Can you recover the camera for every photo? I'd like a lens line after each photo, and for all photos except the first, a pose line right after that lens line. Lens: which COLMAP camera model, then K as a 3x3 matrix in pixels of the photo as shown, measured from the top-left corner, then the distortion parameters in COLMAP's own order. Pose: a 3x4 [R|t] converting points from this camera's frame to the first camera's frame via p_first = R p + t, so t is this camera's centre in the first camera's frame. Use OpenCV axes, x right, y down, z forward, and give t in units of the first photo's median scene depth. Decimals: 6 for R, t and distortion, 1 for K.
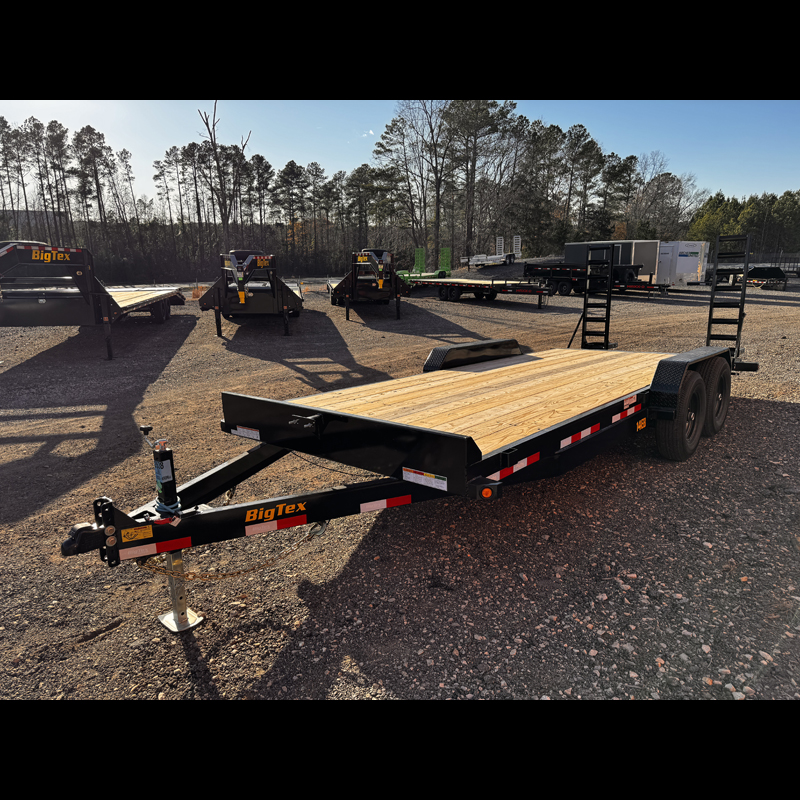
lens RADIAL K [[584.7, 0, 400.4], [0, 584.7, 382.6], [0, 0, 1]] dist [0.015007, -0.001189]
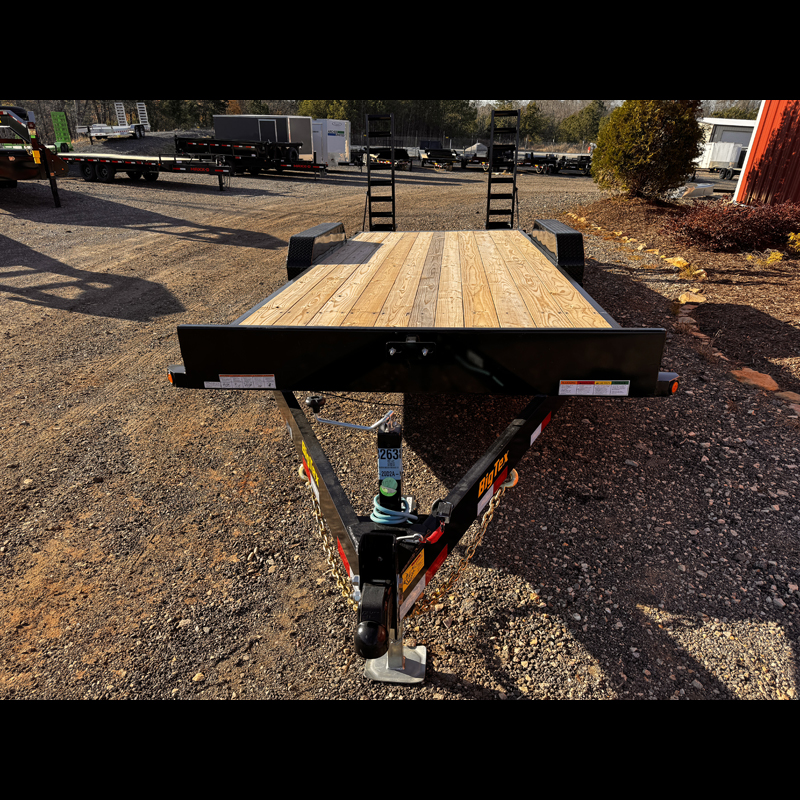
lens RADIAL K [[584.7, 0, 400.4], [0, 584.7, 382.6], [0, 0, 1]] dist [0.015007, -0.001189]
pose [[0.795766, -0.203727, 0.570308, -0.117896], [0.093044, 0.971666, 0.217275, -0.009849], [-0.598414, -0.119837, 0.792174, 0.085466]]
